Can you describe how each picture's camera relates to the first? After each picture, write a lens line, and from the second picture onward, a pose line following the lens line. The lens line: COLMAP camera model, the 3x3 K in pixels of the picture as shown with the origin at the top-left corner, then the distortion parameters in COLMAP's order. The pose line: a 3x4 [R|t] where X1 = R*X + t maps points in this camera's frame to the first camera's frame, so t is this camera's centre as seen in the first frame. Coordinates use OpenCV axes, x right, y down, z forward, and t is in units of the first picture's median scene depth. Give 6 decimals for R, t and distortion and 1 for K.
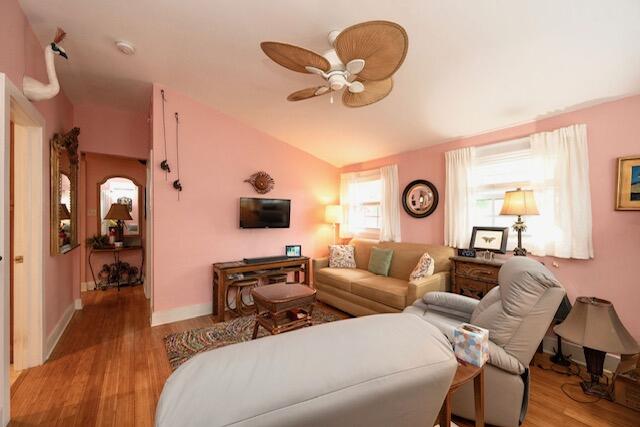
lens RADIAL K [[247.8, 0, 317.8], [0, 247.8, 216.6], [0, 0, 1]] dist [-0.000997, -0.000084]
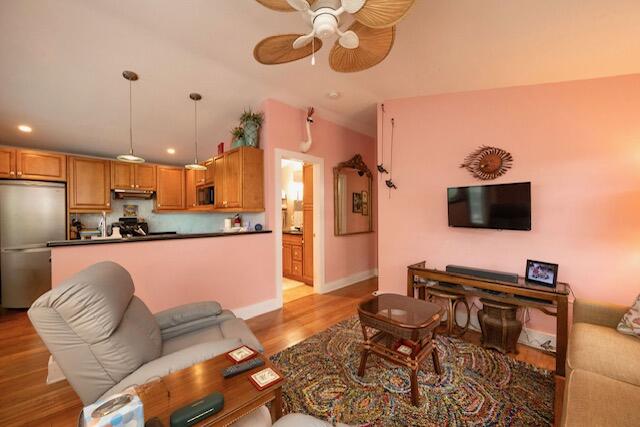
lens RADIAL K [[247.8, 0, 317.8], [0, 247.8, 216.6], [0, 0, 1]] dist [-0.000997, -0.000084]
pose [[0.125711, 0.009873, -0.992018, 0.508616], [0.005003, 0.999931, 0.010586, 0.005176], [0.992054, -0.006294, 0.125653, 0.557692]]
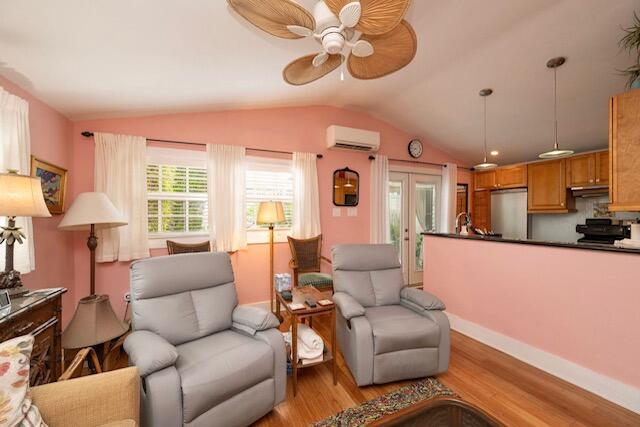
lens RADIAL K [[247.8, 0, 317.8], [0, 247.8, 216.6], [0, 0, 1]] dist [-0.000997, -0.000084]
pose [[-0.972027, 0.006357, 0.234785, -0.005363], [0.007446, 0.999965, 0.003752, -0.002513], [-0.234753, 0.005395, -0.972040, 1.111851]]
